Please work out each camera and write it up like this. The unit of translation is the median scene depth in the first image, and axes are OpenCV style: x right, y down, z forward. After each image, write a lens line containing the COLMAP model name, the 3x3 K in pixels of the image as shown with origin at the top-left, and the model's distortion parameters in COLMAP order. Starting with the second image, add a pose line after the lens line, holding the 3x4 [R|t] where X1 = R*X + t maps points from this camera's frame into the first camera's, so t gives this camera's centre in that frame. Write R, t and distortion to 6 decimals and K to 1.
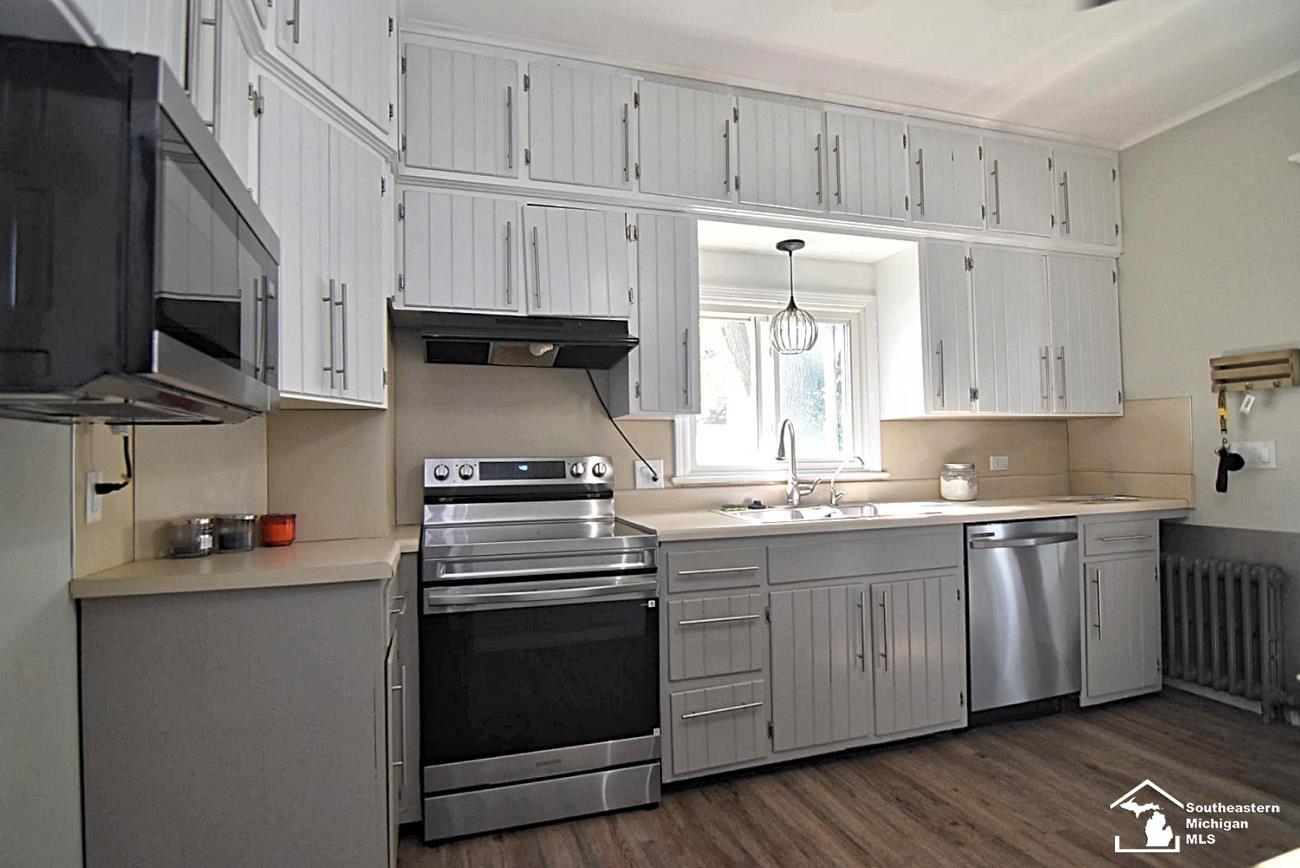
lens RADIAL K [[650.8, 0, 648.1], [0, 650.8, 438.1], [0, 0, 1]] dist [-0.012194, -0.000410]
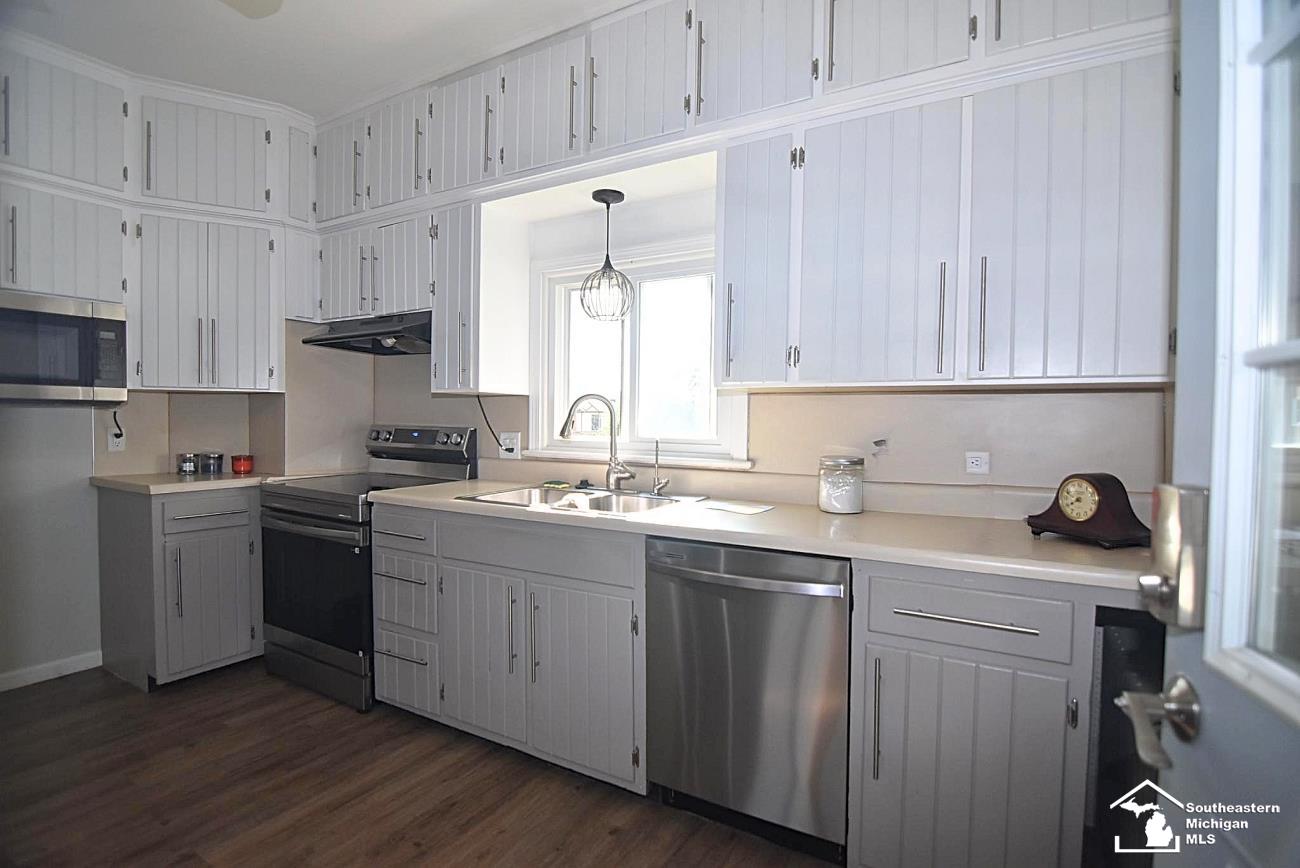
lens RADIAL K [[629.6, 0, 650.0], [0, 629.6, 434.0], [0, 0, 1]] dist [-0.001138, -0.000145]
pose [[0.666650, 0.045853, -0.743959, 1.066411], [-0.001143, 0.998168, 0.060497, -0.031286], [0.745370, -0.039480, 0.665481, 0.539728]]
